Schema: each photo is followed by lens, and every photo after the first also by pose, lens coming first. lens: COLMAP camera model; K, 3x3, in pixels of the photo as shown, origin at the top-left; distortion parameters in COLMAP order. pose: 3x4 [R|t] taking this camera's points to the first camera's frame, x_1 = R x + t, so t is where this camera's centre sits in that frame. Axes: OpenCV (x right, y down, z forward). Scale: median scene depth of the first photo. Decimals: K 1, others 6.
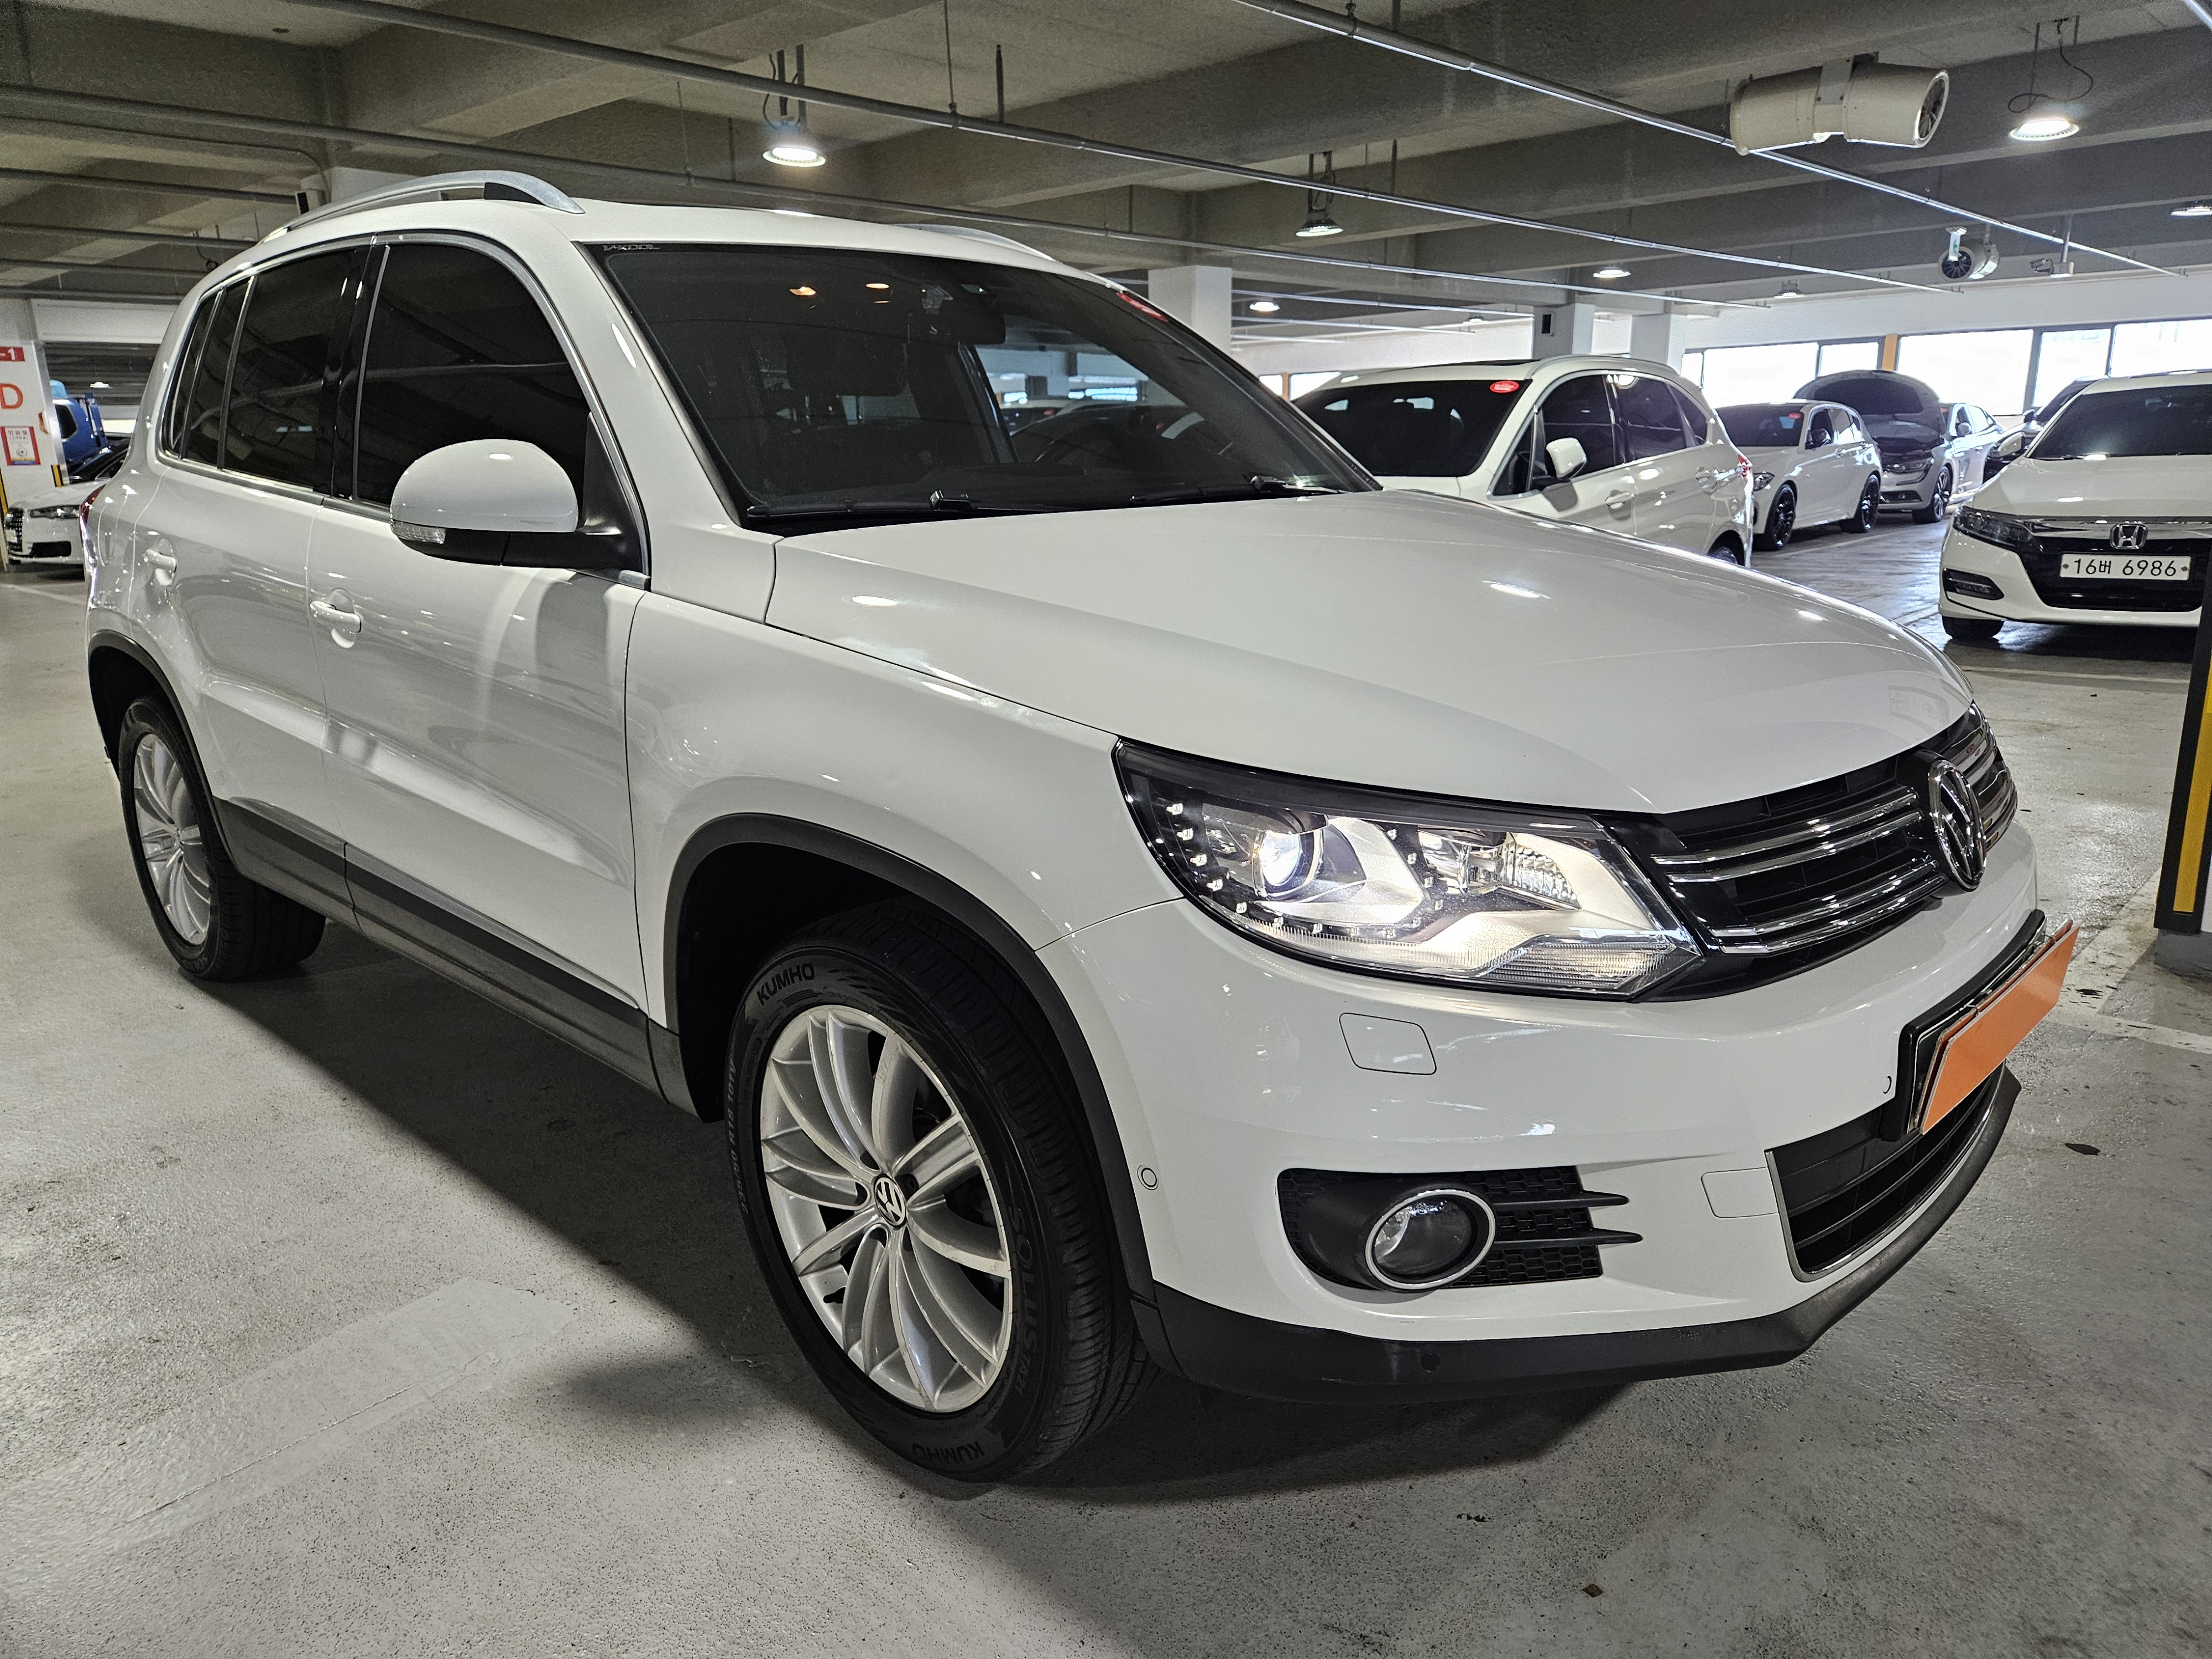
lens RADIAL K [[1524.5, 0, 1101.2], [0, 1524.5, 830.3], [0, 0, 1]] dist [0.049050, -0.043654]
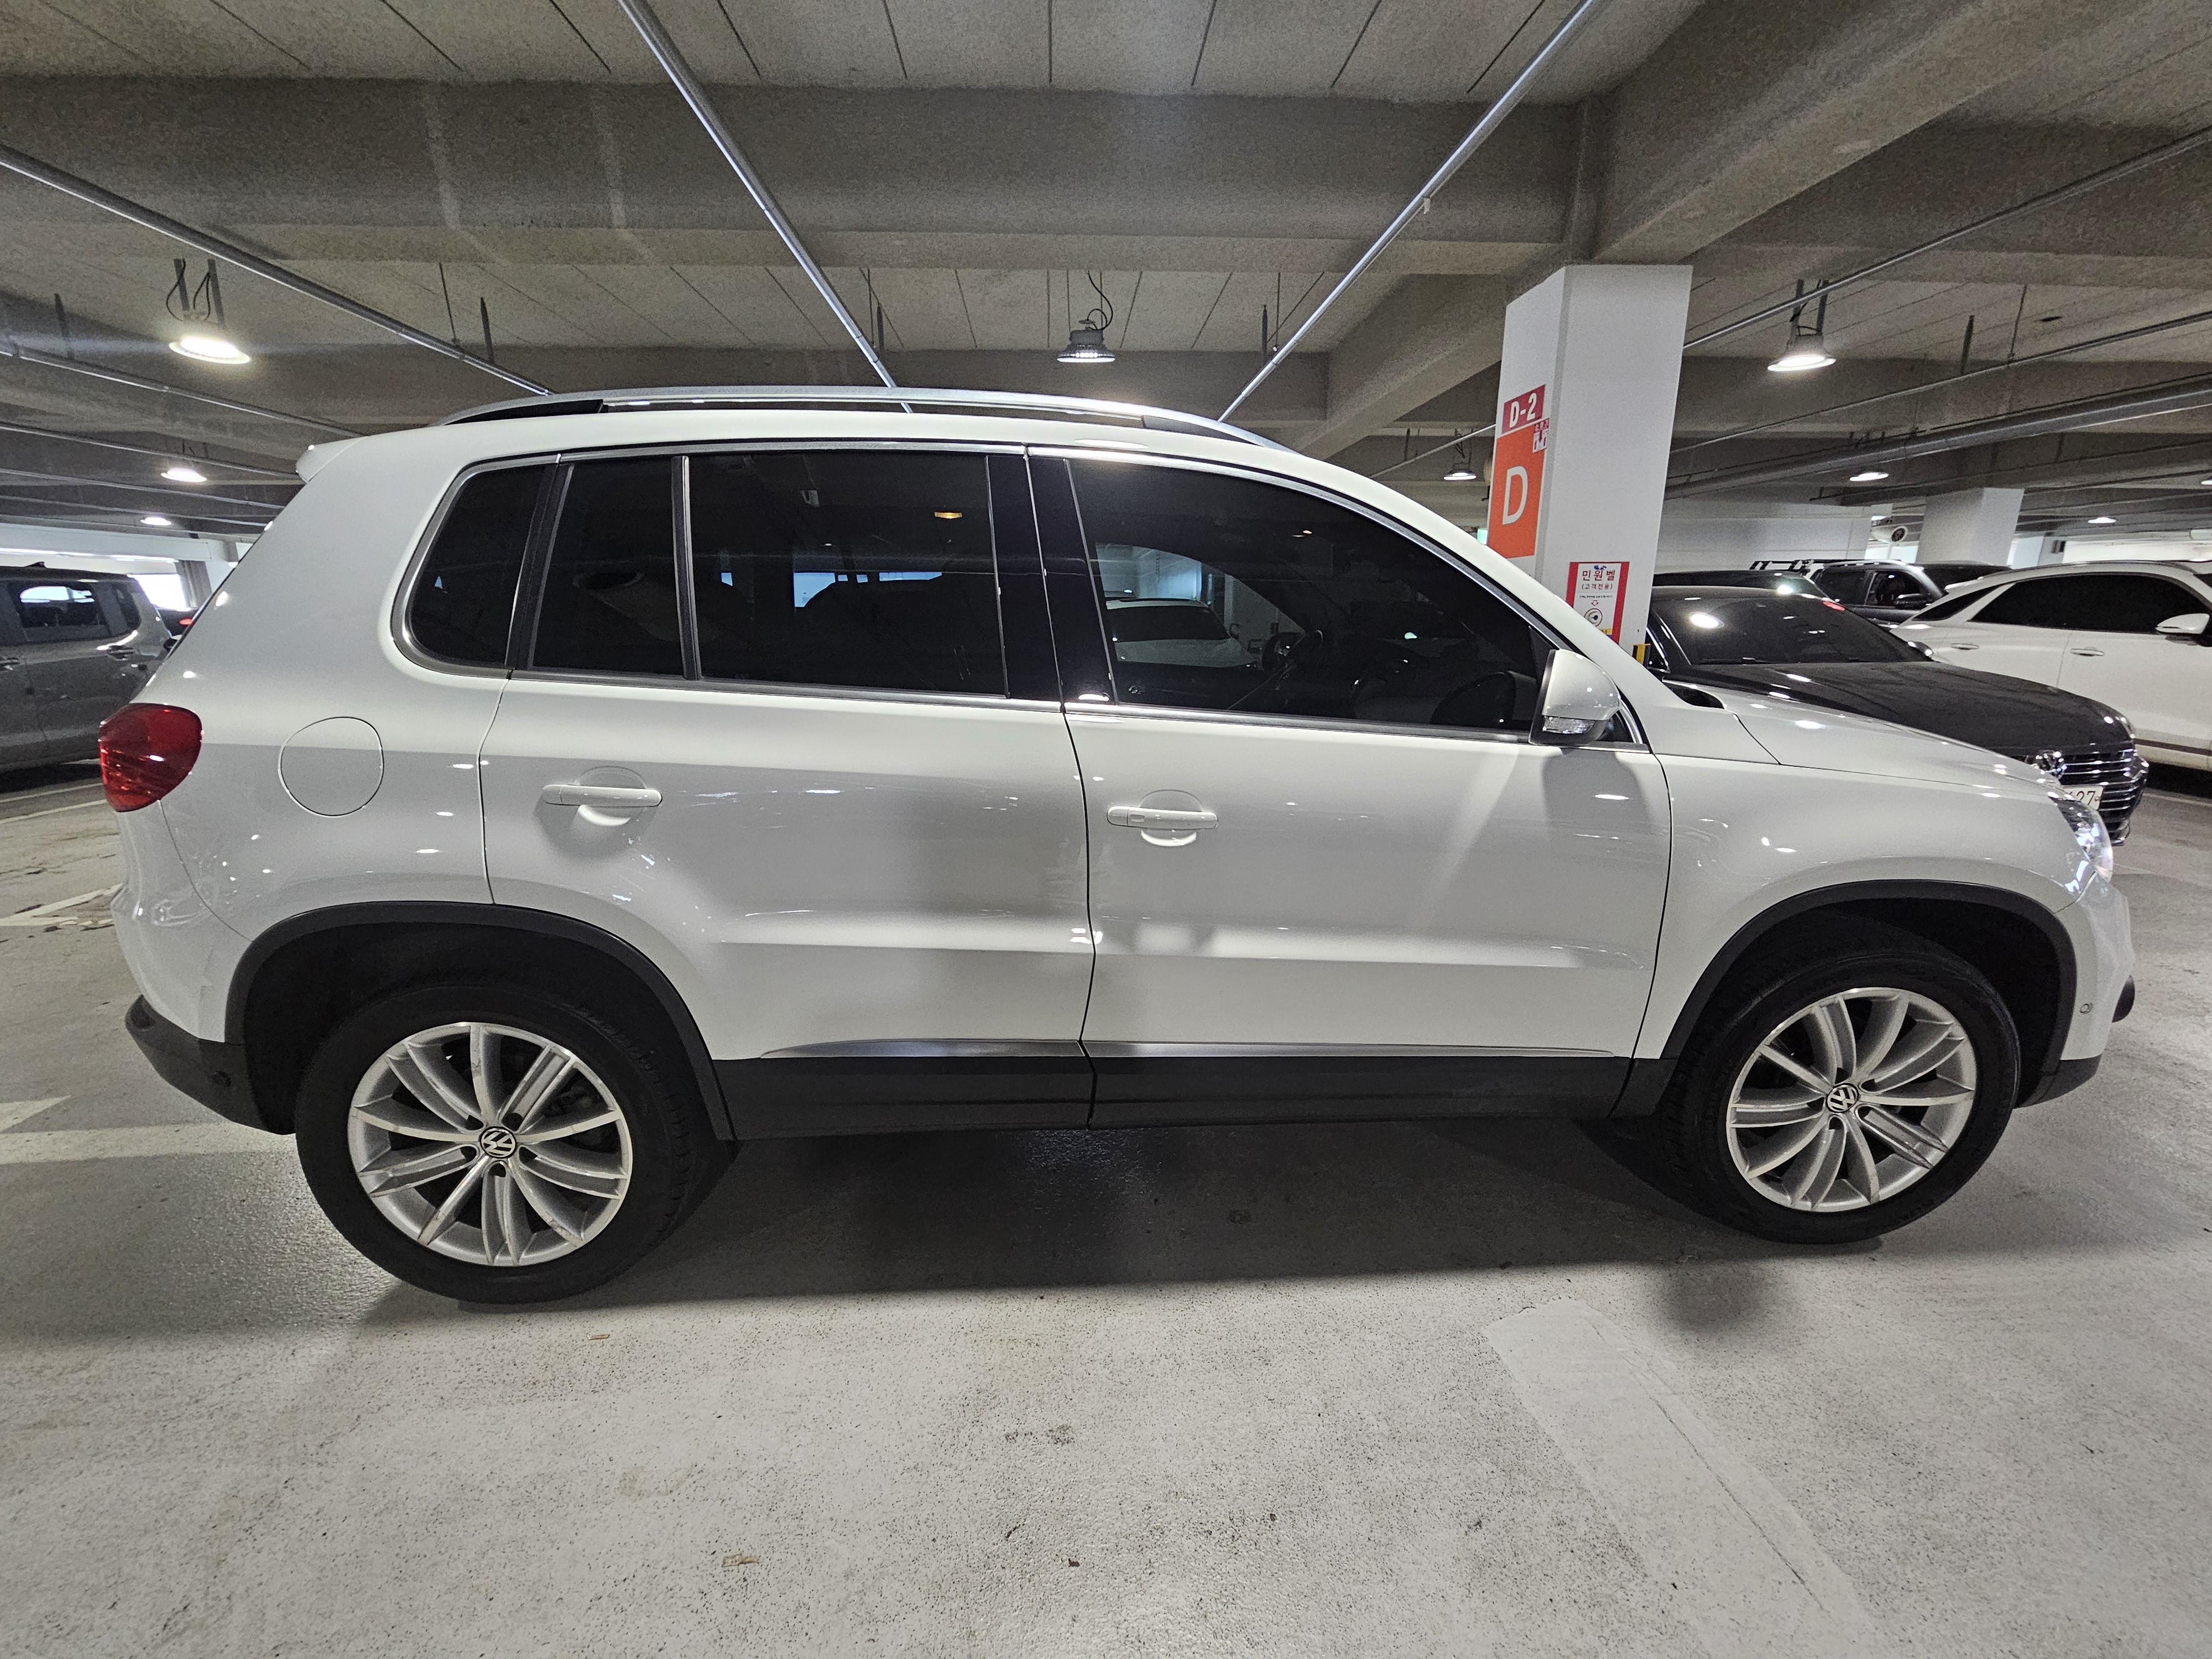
lens RADIAL K [[952.2, 0, 1106.8], [0, 952.2, 825.0], [0, 0, 1]] dist [0.000609, -0.000111]
pose [[0.687277, -0.169034, 0.706454, -0.957049], [0.187641, 0.980853, 0.052142, -0.172754], [-0.701742, 0.096724, 0.705835, 0.563834]]
